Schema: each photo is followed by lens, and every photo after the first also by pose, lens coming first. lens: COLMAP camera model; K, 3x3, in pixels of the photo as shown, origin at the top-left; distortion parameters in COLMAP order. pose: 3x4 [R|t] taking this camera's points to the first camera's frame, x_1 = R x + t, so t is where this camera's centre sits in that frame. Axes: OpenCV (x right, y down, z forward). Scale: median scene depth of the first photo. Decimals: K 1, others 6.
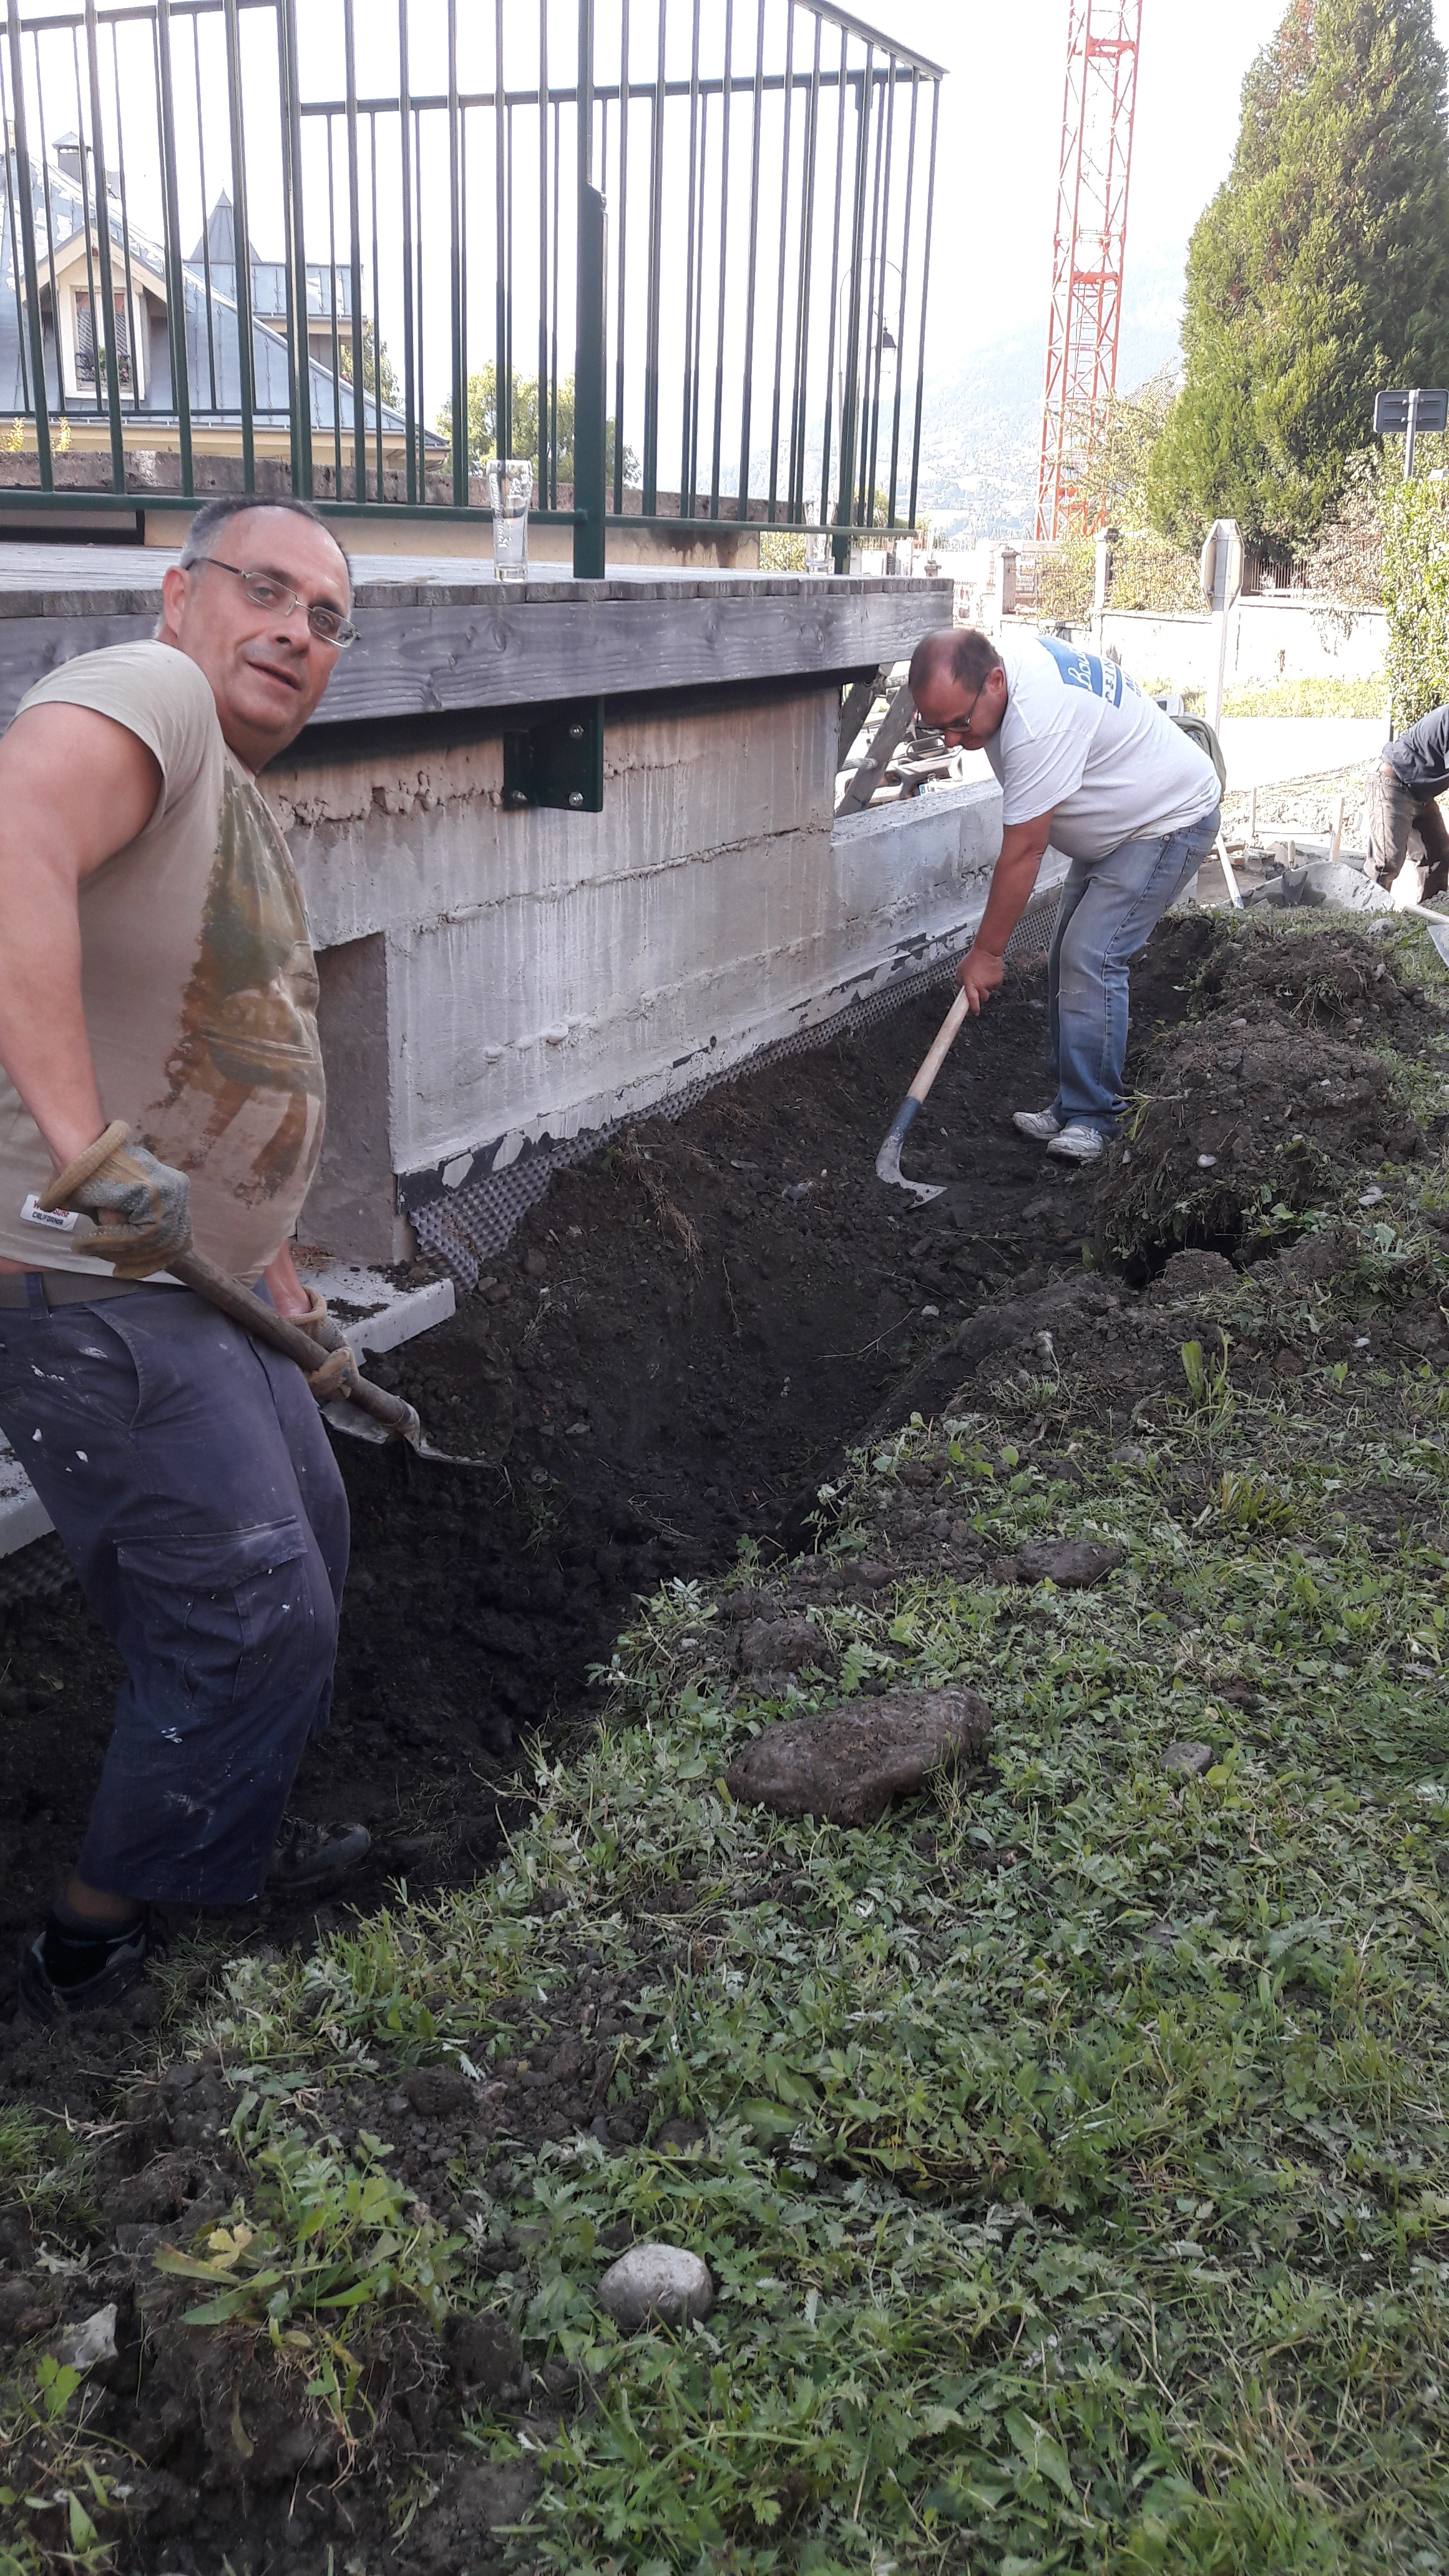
lens RADIAL K [[2070.9, 0, 724.5], [0, 2070.9, 1288.0], [0, 0, 1]] dist [0.096204, -0.168967]
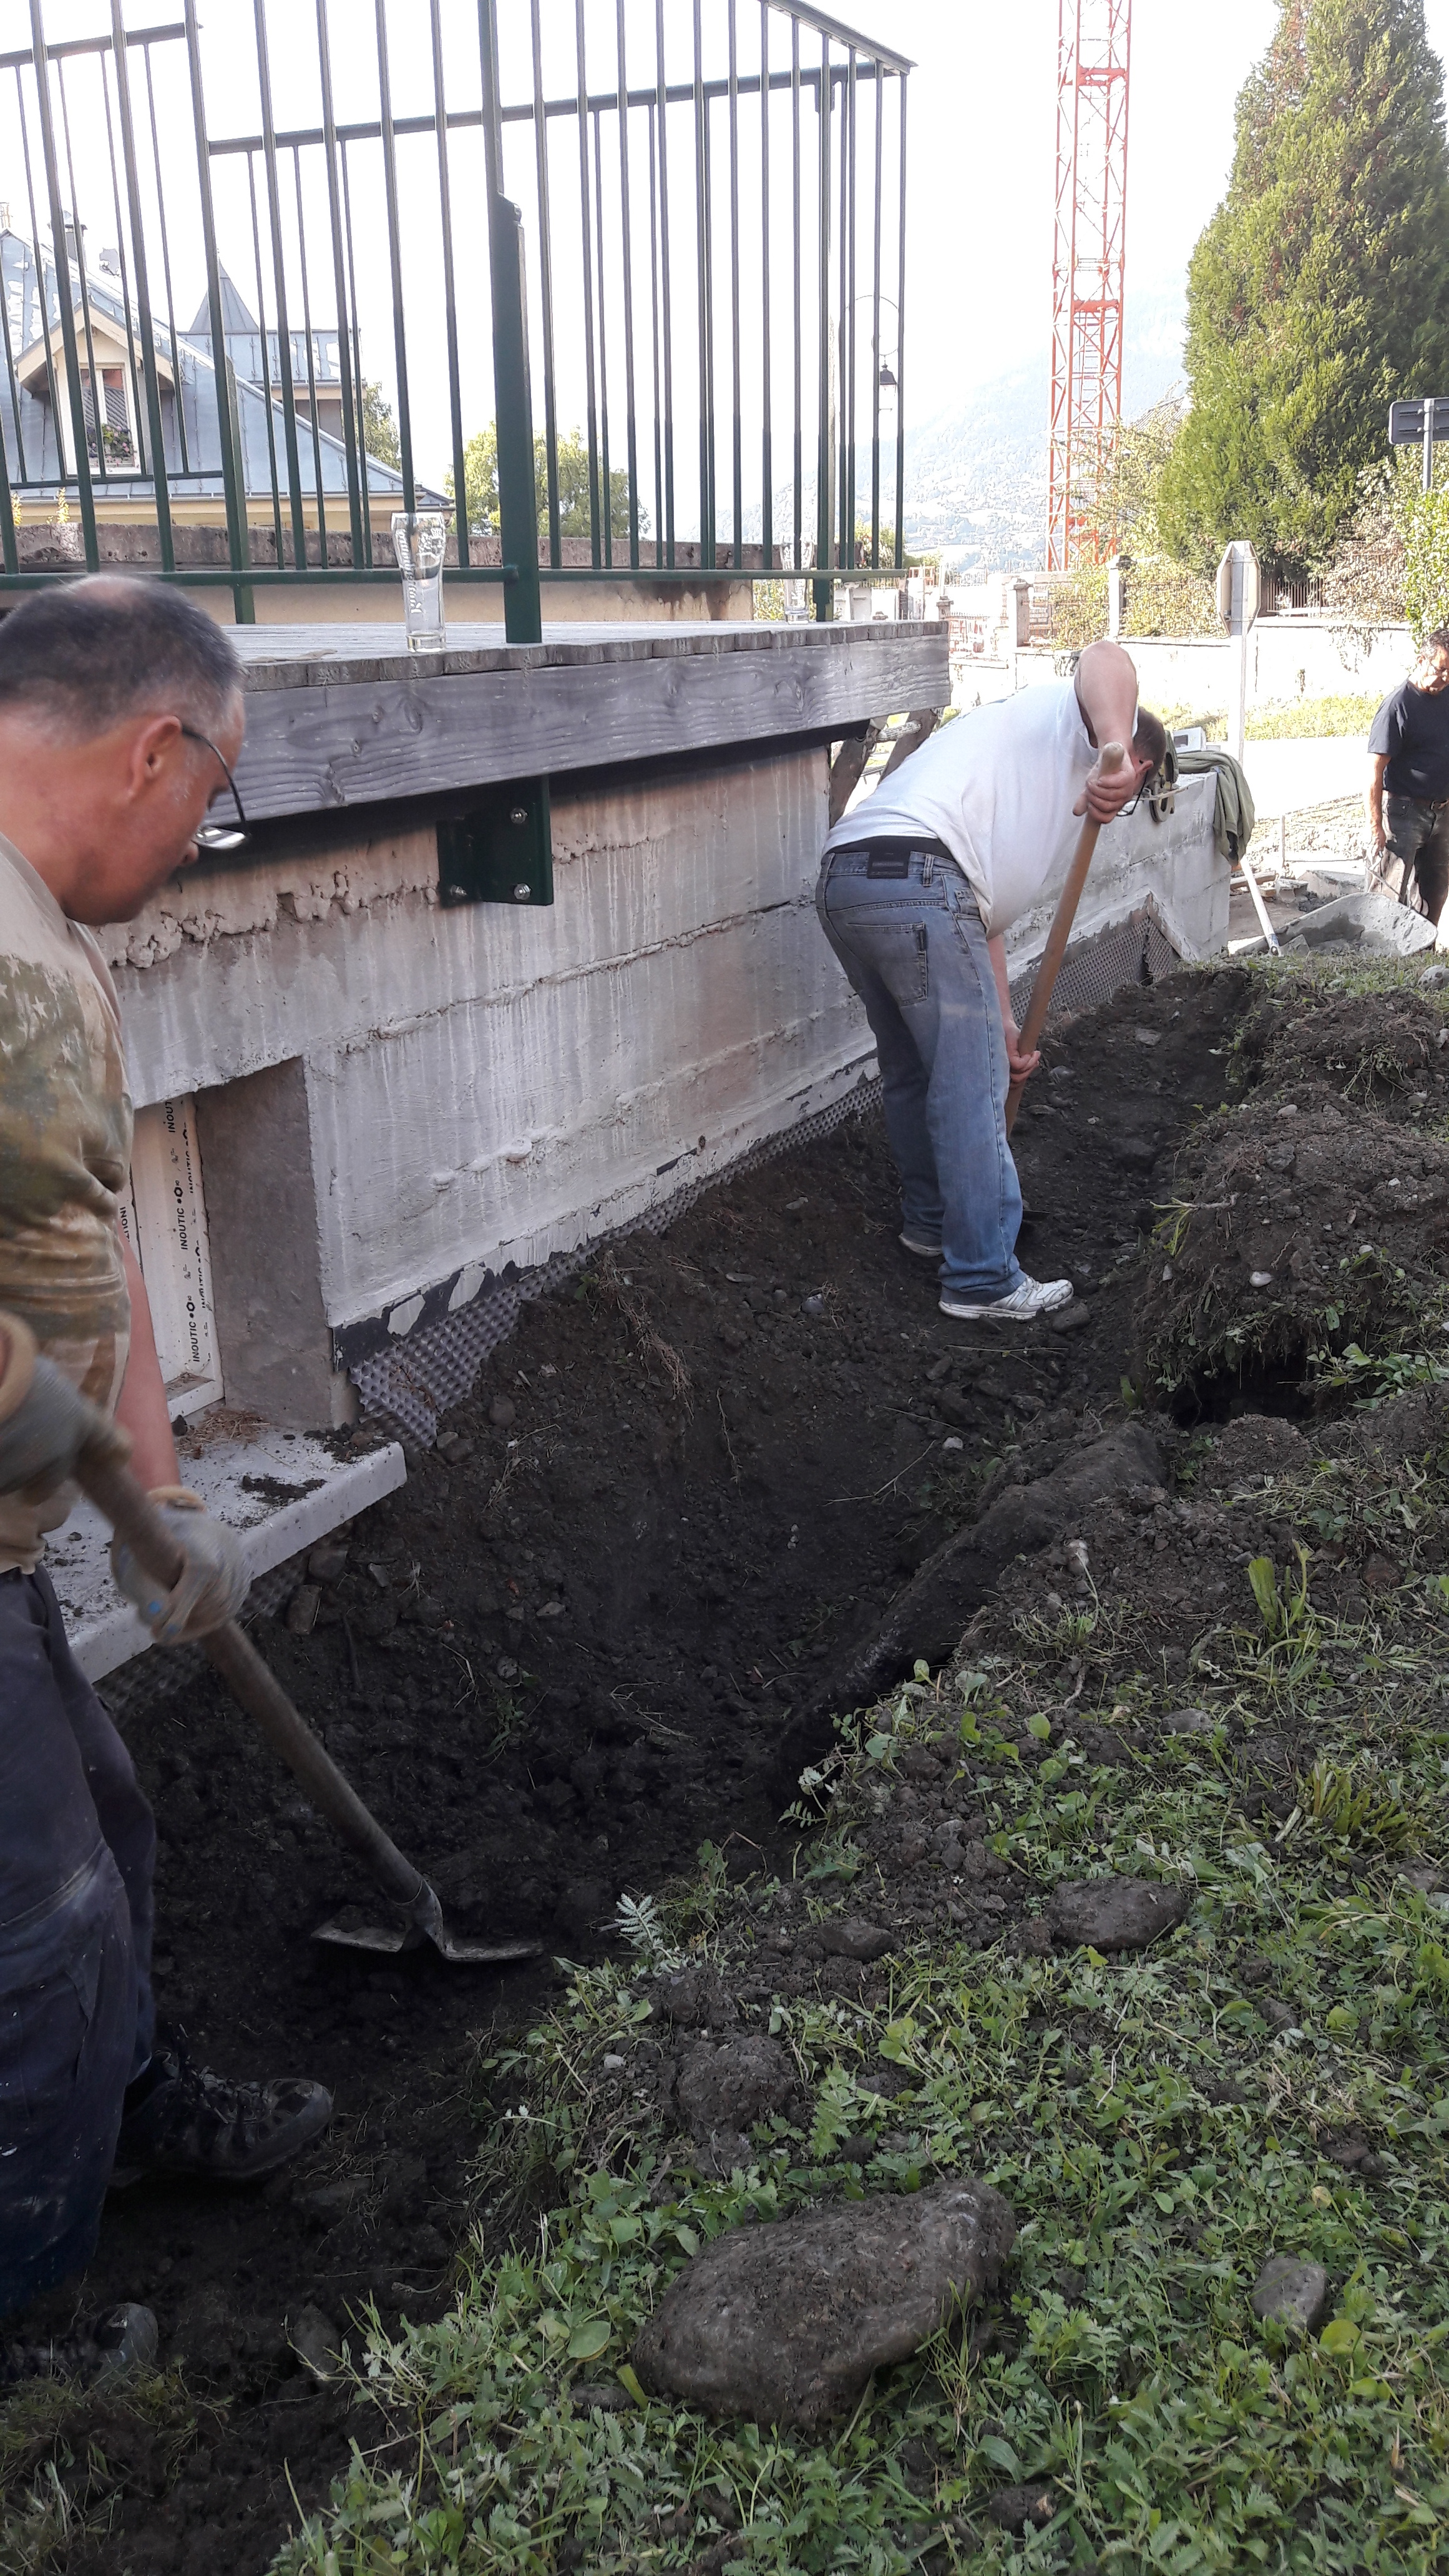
lens RADIAL K [[2073.1, 0, 740.1], [0, 2073.1, 1282.5], [0, 0, 1]] dist [0.115655, -0.193147]
pose [[0.999045, -0.041693, -0.013094, 0.020444], [0.041392, 0.998890, -0.022482, -0.036915], [0.014016, 0.021918, 0.999662, 0.098974]]
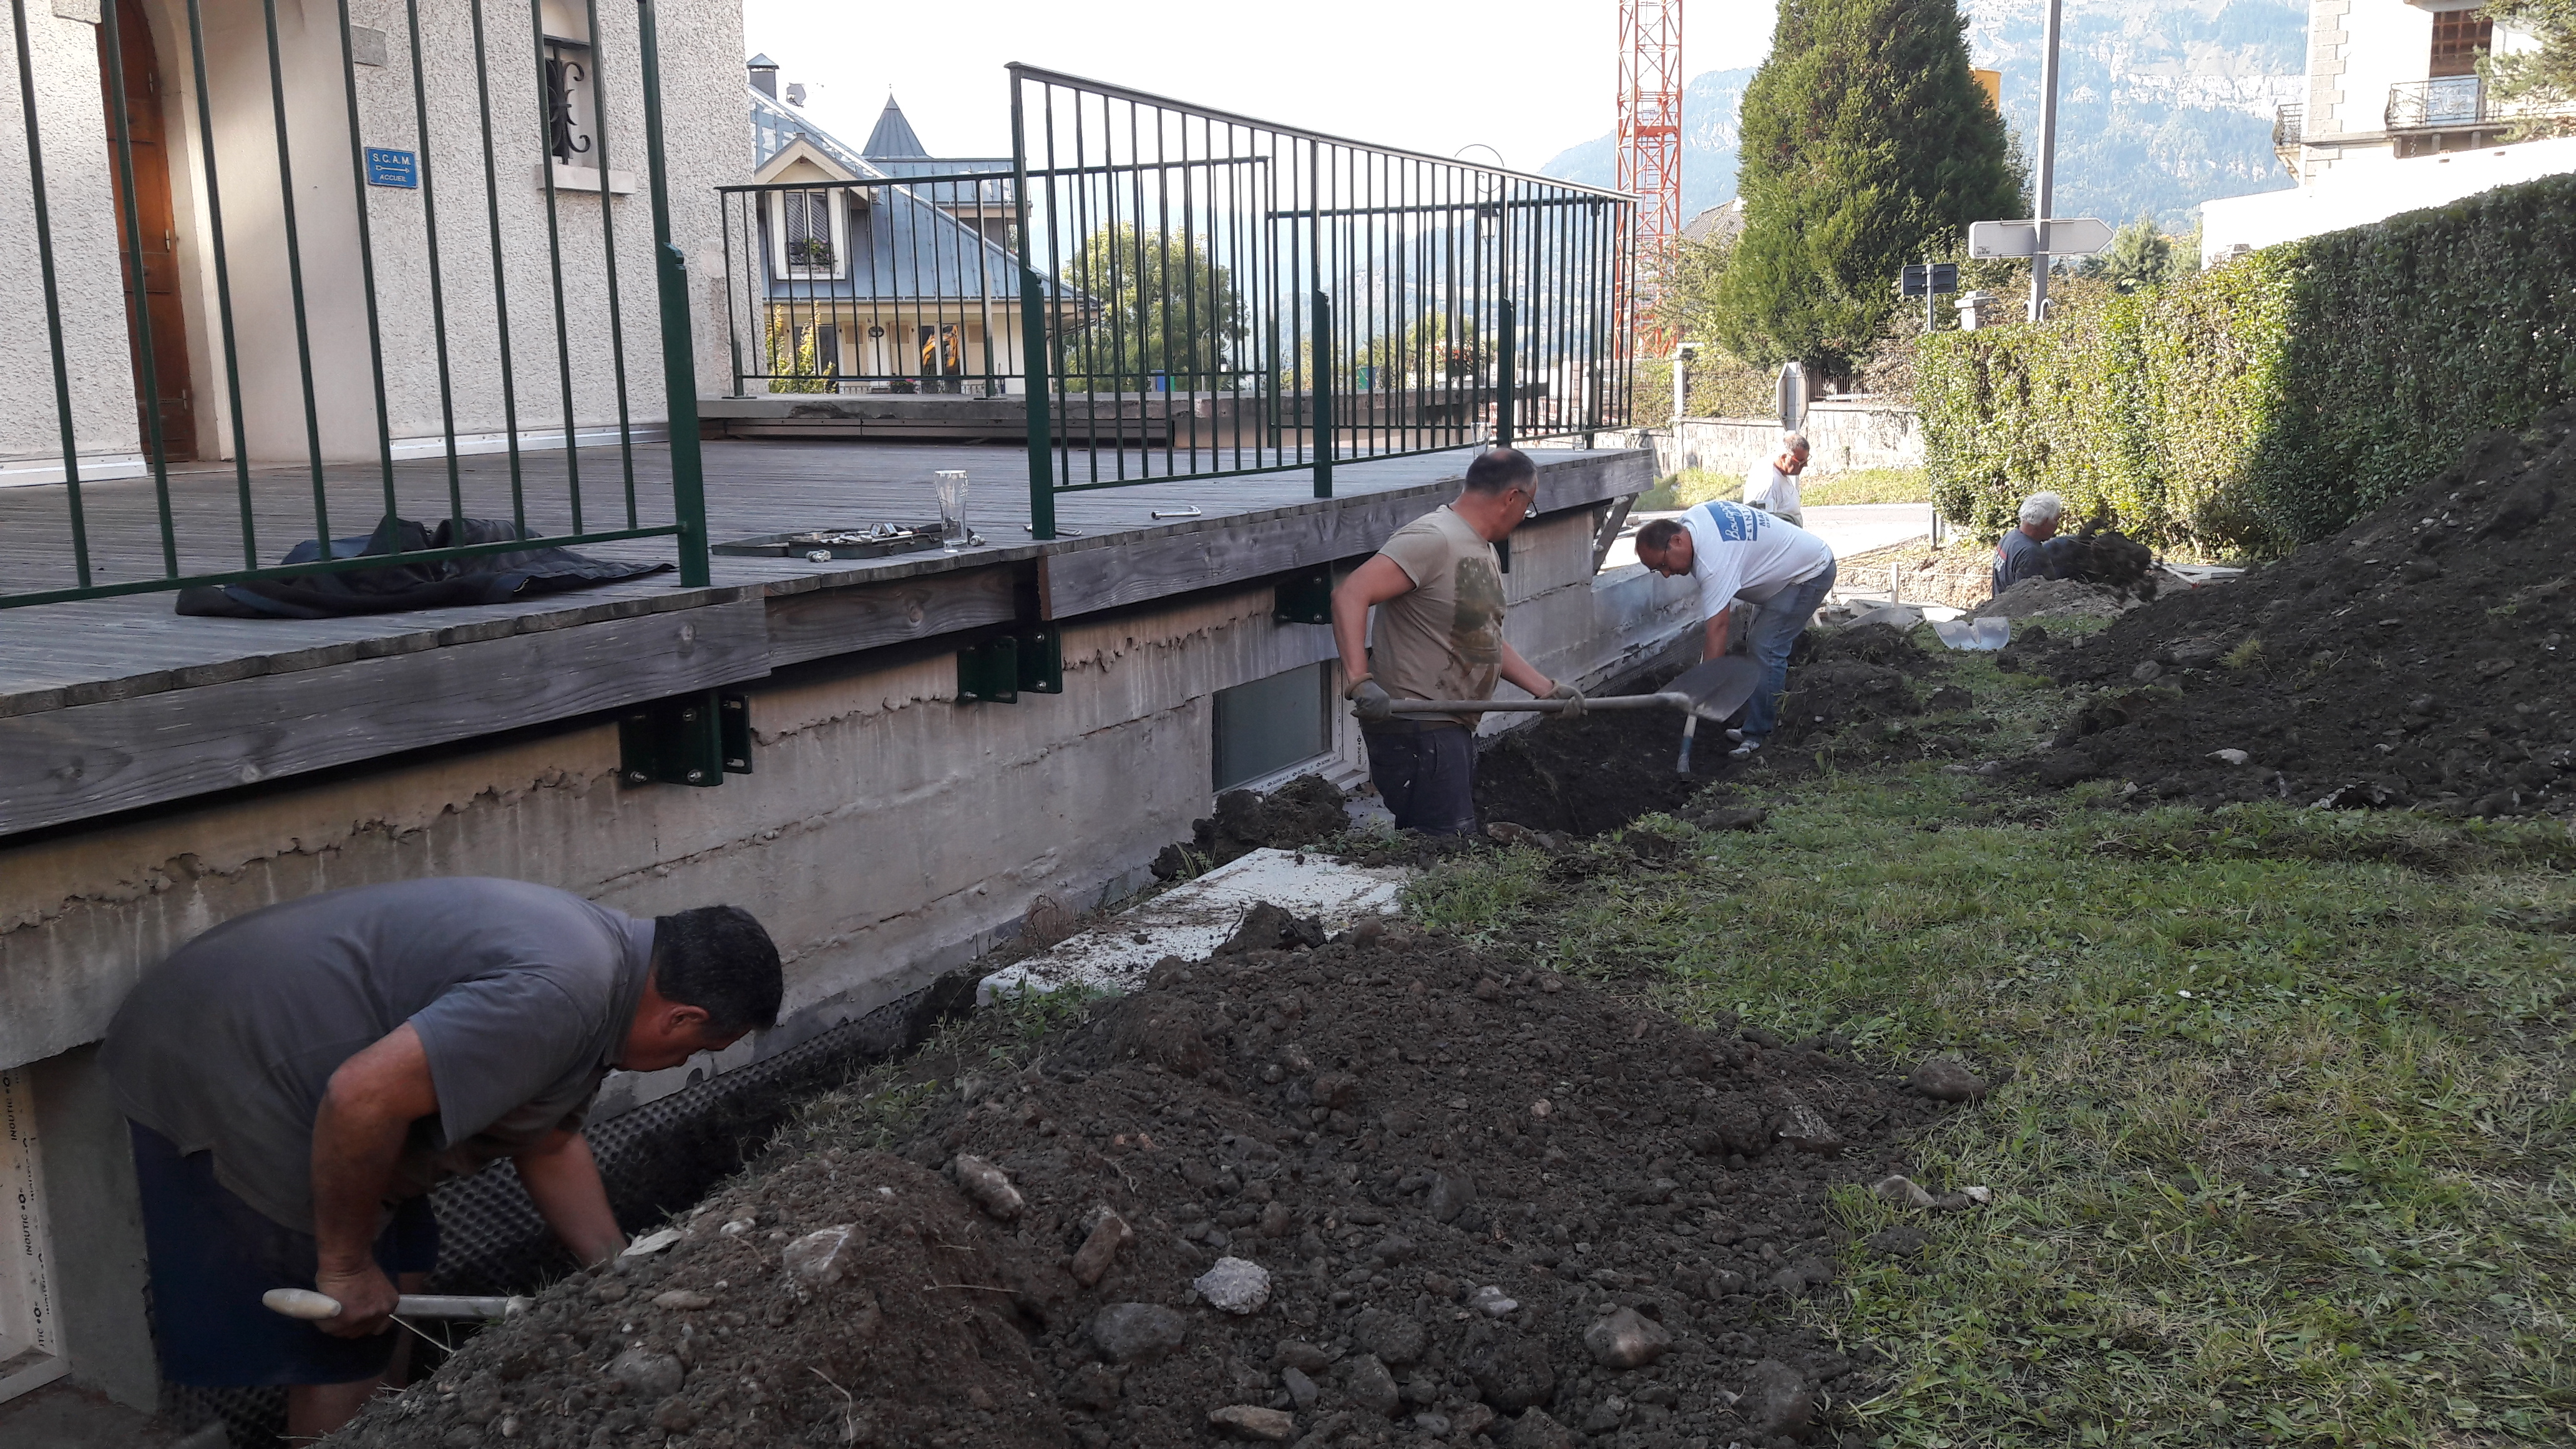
lens RADIAL K [[2059.6, 0, 1249.8], [0, 2059.6, 775.9], [0, 0, 1]] dist [0.241081, -0.738974]
pose [[0.998886, -0.035040, -0.031613, -0.214078], [0.030055, 0.988782, -0.146312, 0.219684], [0.036385, 0.145199, 0.988733, -0.848381]]
